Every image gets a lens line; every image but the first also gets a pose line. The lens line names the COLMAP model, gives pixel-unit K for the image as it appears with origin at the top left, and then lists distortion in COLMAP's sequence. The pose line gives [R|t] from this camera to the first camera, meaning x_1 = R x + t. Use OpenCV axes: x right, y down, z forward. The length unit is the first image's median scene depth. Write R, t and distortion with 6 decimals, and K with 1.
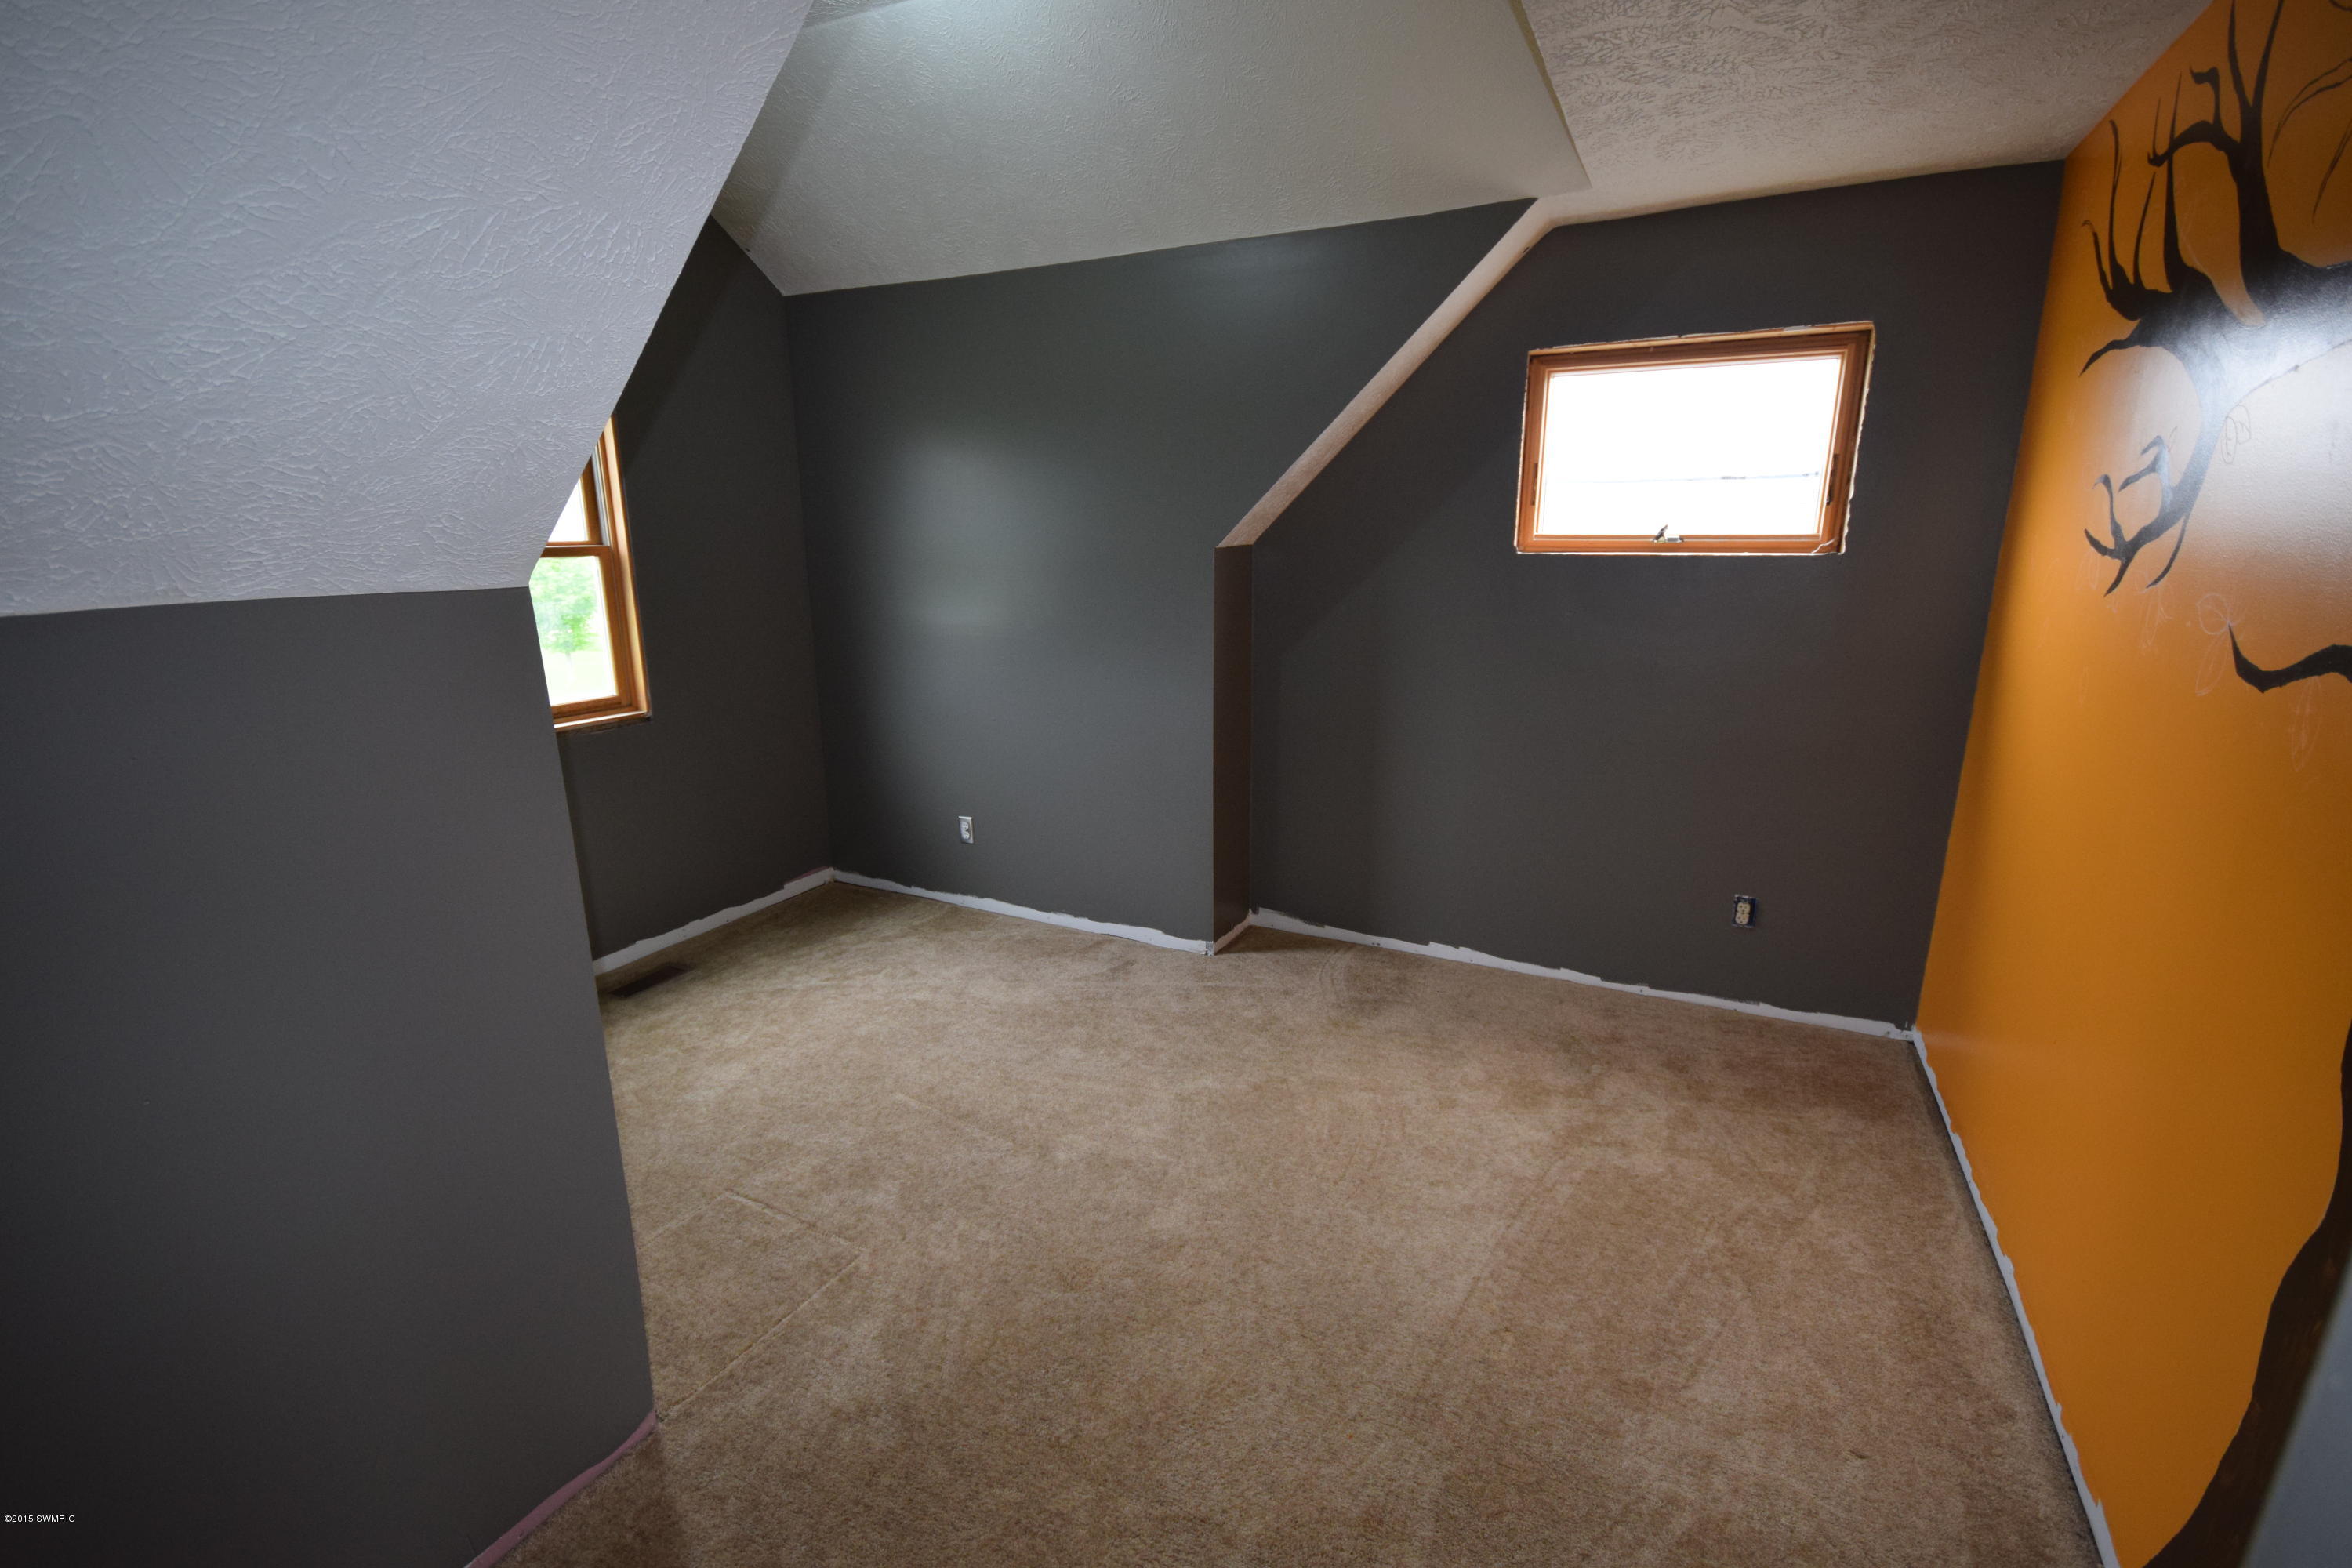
lens RADIAL K [[1039.1, 0, 1178.6], [0, 1039.1, 776.0], [0, 0, 1]] dist [0.010963, -0.013562]
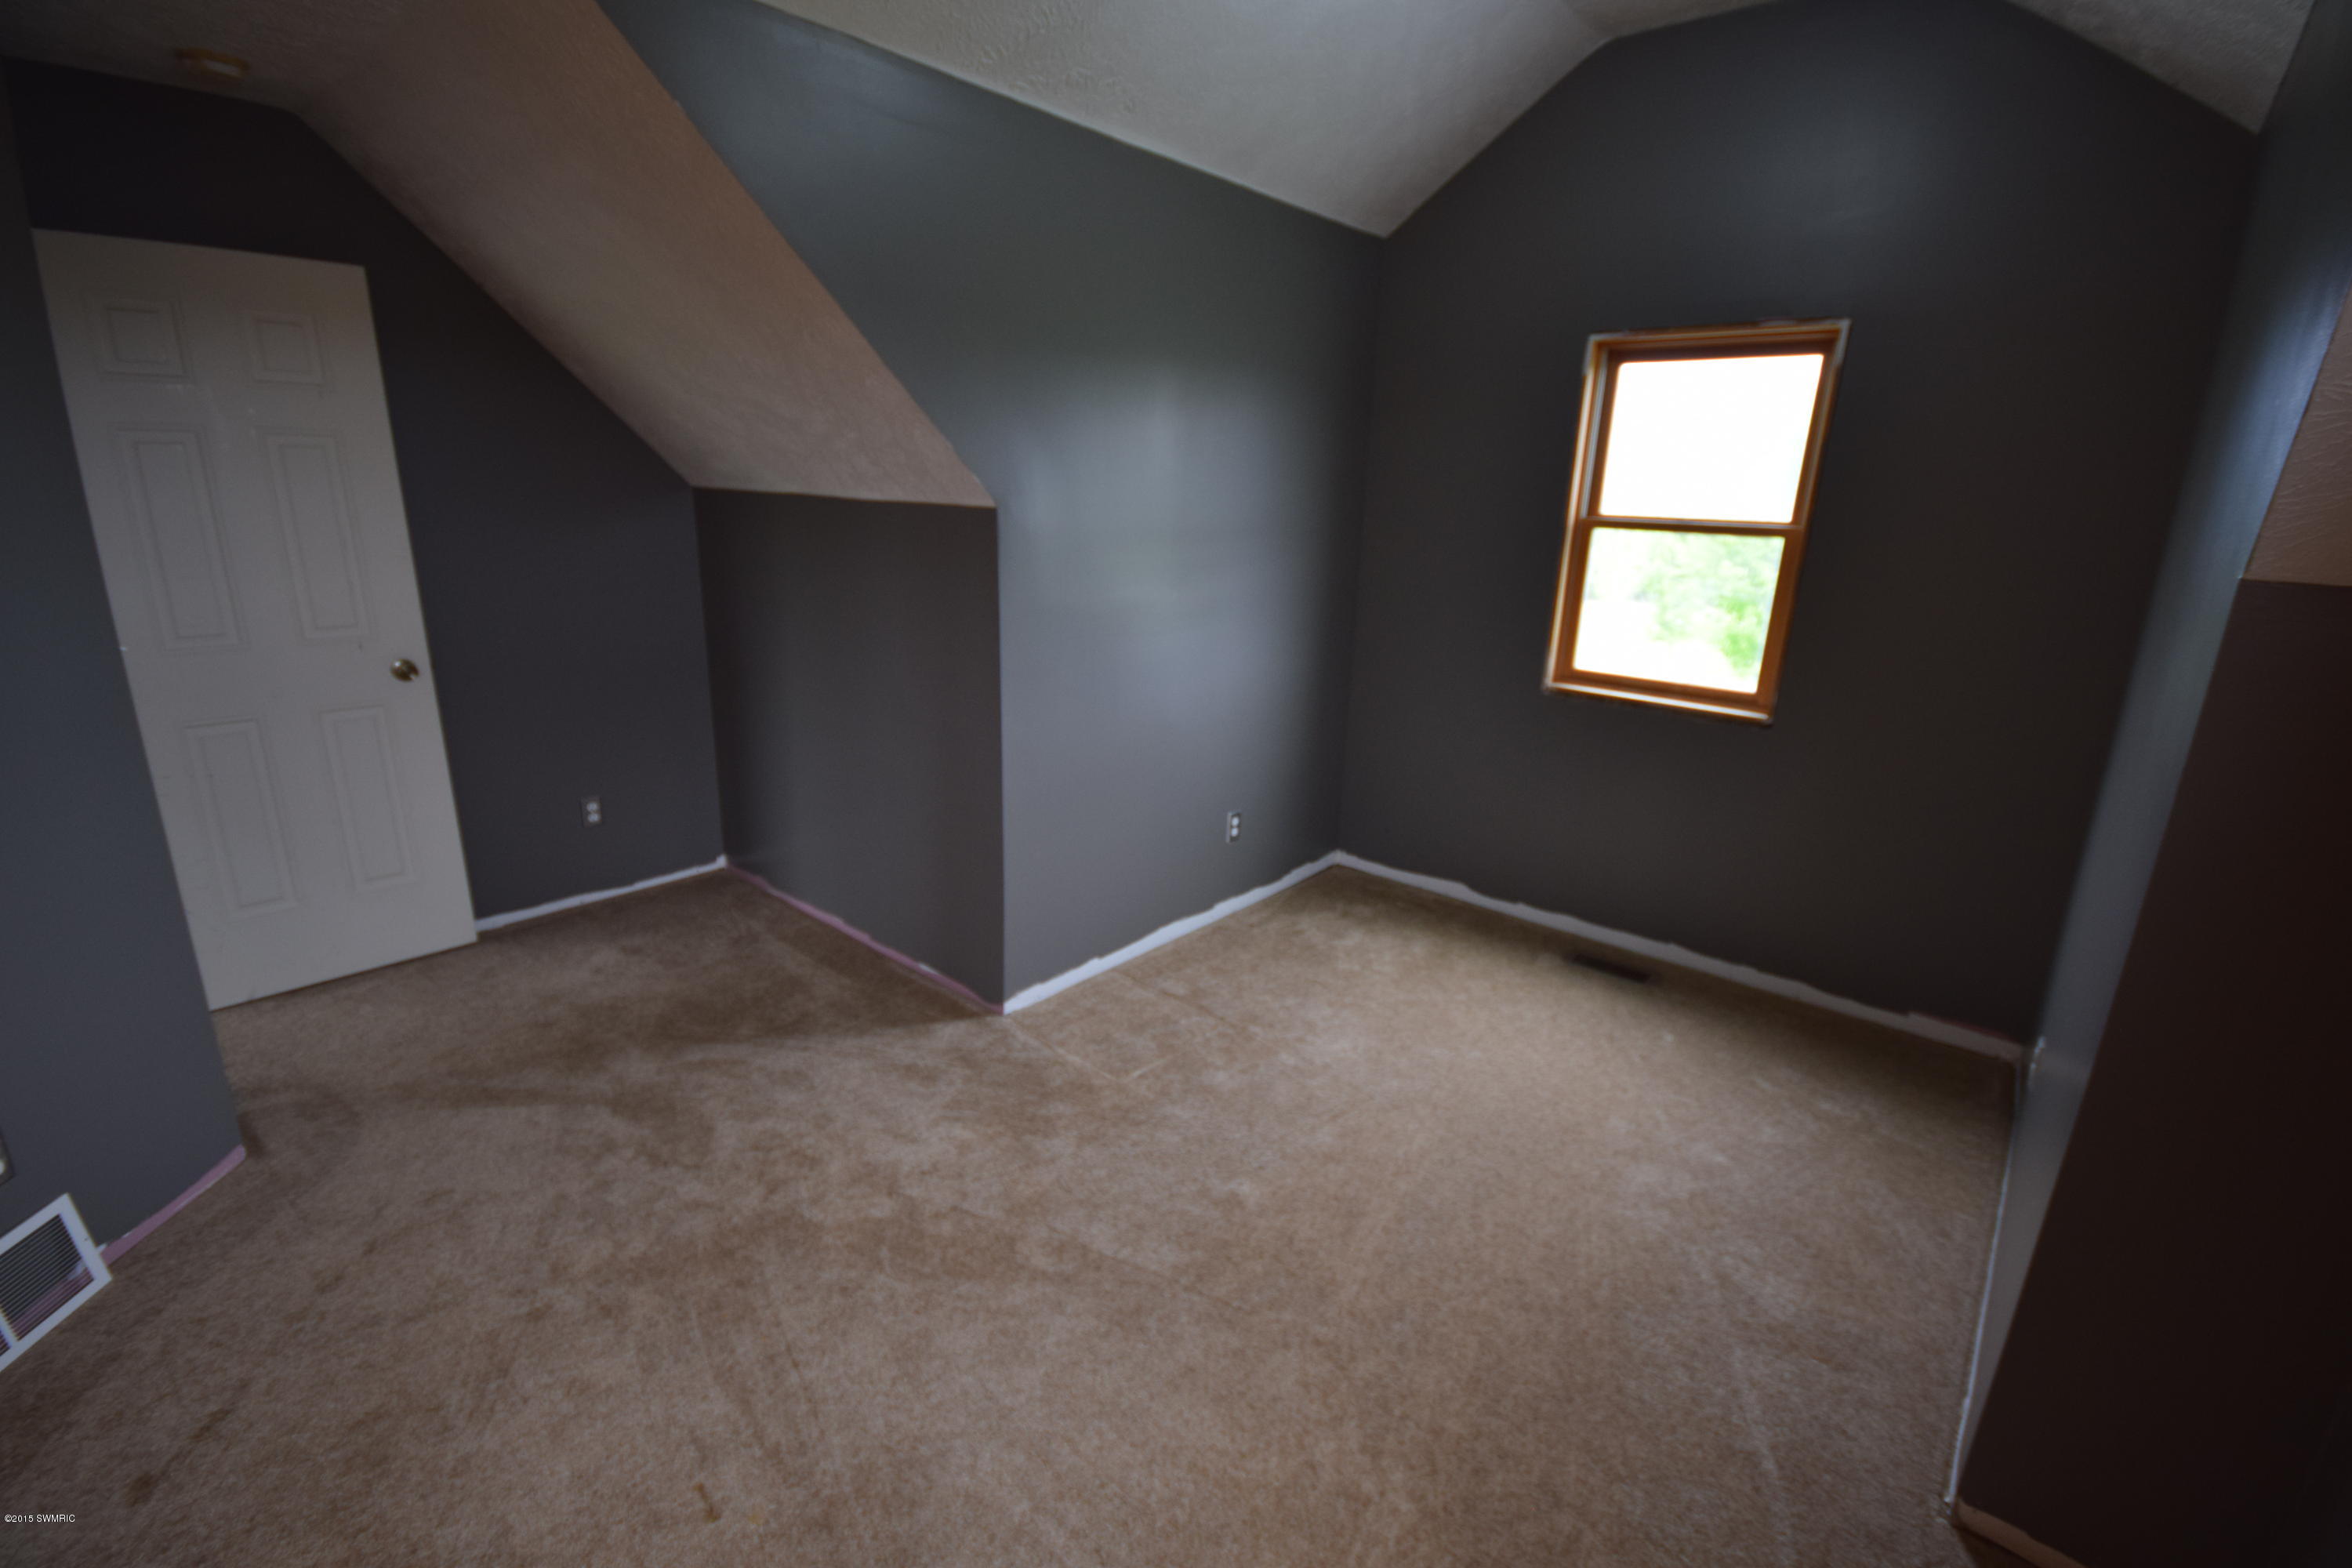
lens RADIAL K [[1039.1, 0, 1178.6], [0, 1039.1, 776.0], [0, 0, 1]] dist [0.010963, -0.013562]
pose [[-0.249390, 0.255168, -0.934181, 0.419620], [-0.263263, 0.910467, 0.318972, -0.155976], [0.931932, 0.325484, -0.159885, 0.650727]]
